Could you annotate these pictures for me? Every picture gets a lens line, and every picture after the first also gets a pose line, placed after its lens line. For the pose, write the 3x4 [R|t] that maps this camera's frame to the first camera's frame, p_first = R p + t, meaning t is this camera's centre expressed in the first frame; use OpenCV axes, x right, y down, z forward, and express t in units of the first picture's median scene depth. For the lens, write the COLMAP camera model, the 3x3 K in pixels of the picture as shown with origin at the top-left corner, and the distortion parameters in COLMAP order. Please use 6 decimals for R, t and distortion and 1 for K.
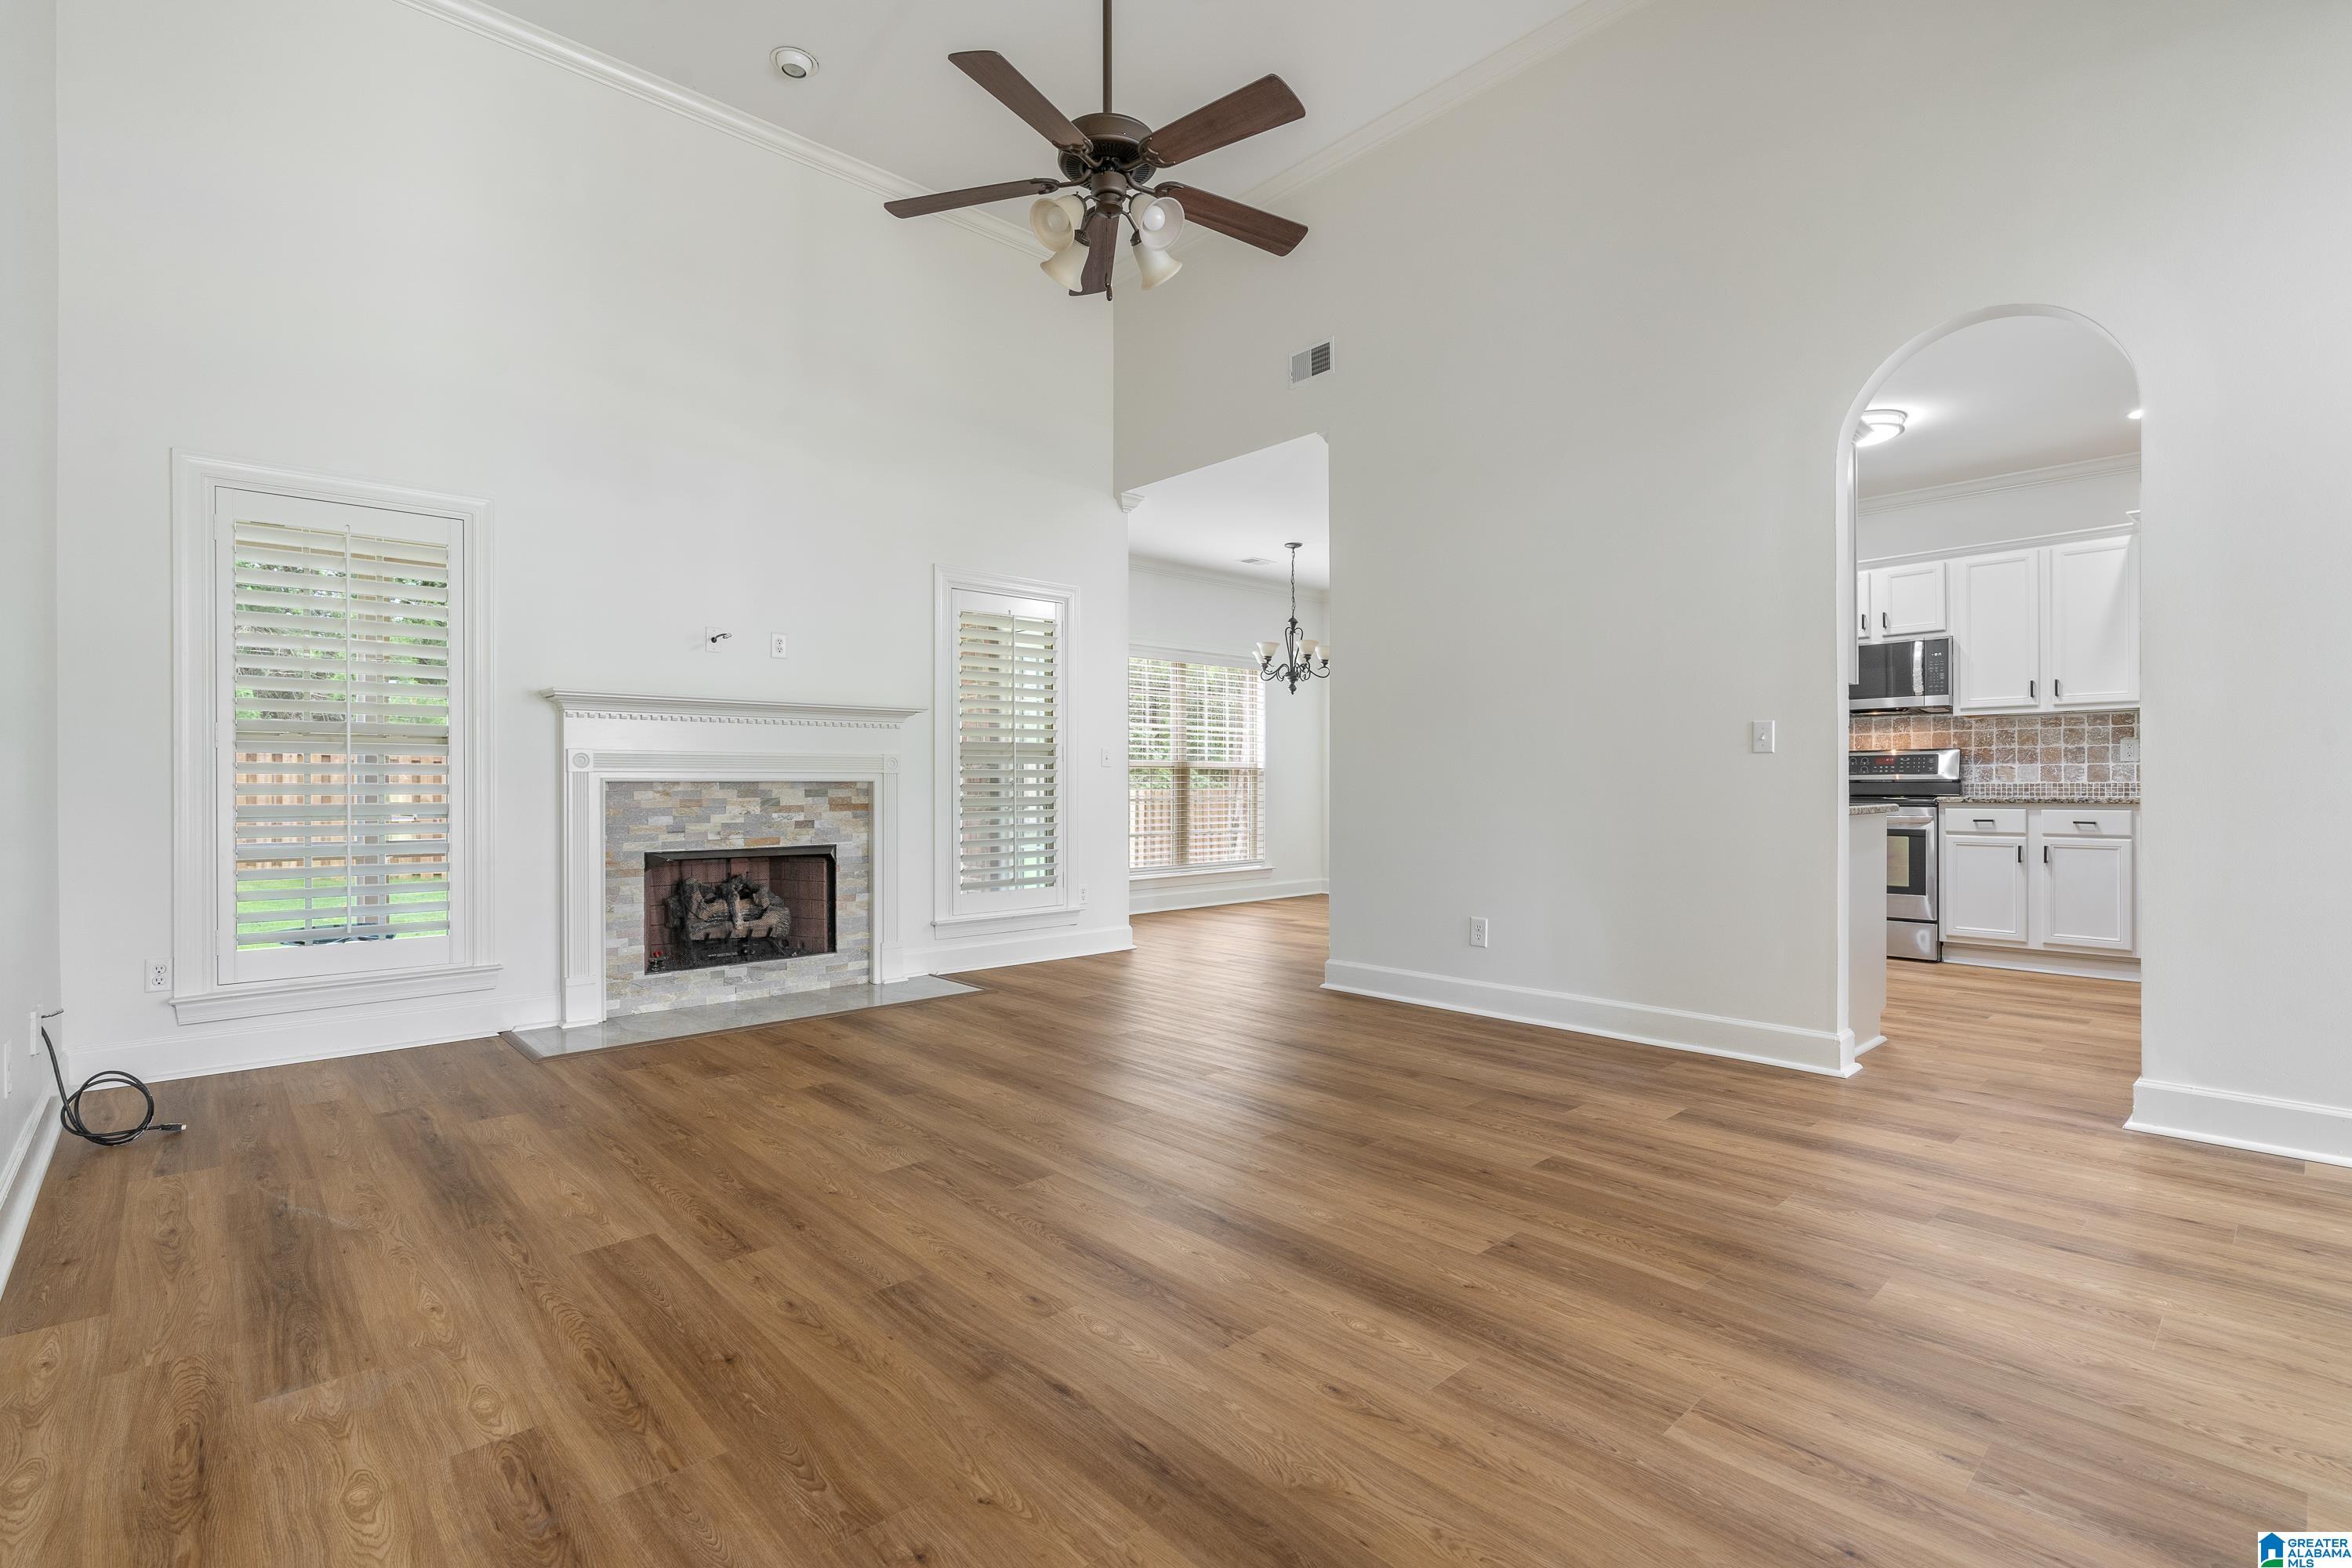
lens RADIAL K [[1068.8, 0, 1148.8], [0, 1068.8, 793.5], [0, 0, 1]] dist [-0.008082, 0.002272]
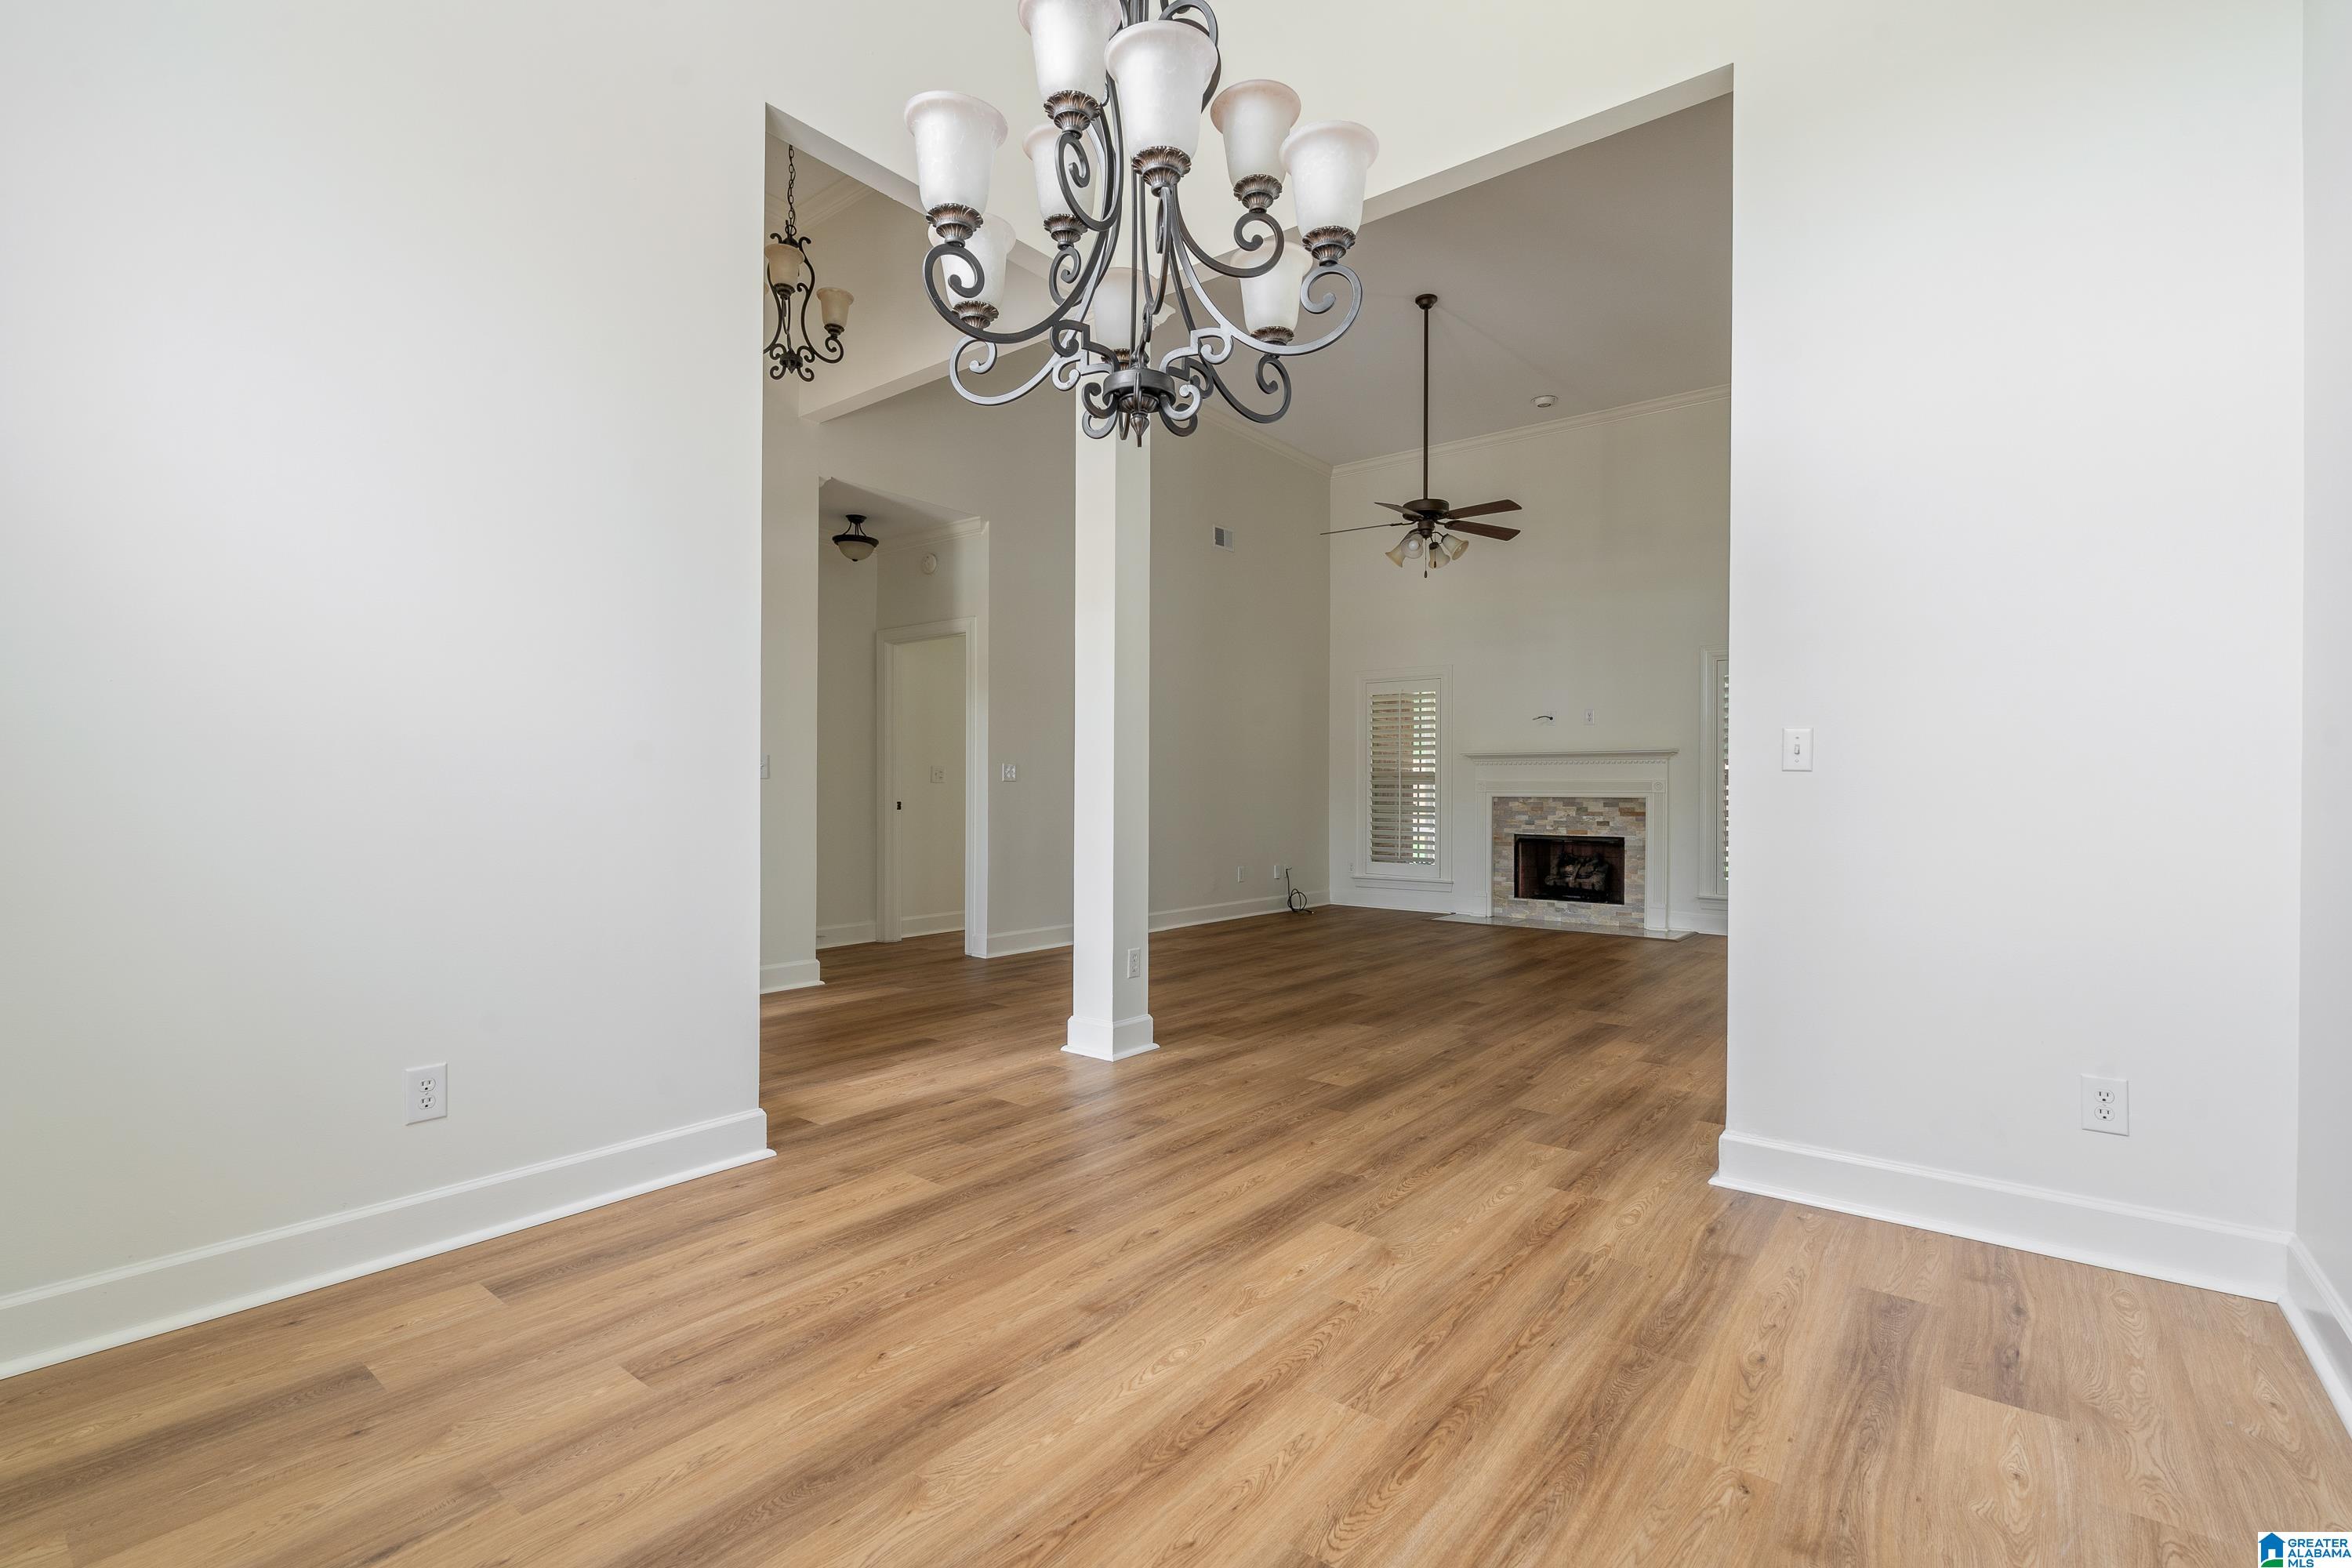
lens RADIAL K [[1068.8, 0, 1228.0], [0, 1068.8, 792.8], [0, 0, 1]] dist [-0.008082, 0.002272]
pose [[0.197043, 0.003826, -0.980387, 1.746874], [-0.012799, 0.999917, 0.001330, -0.019971], [0.980311, 0.012286, 0.197076, 0.157139]]
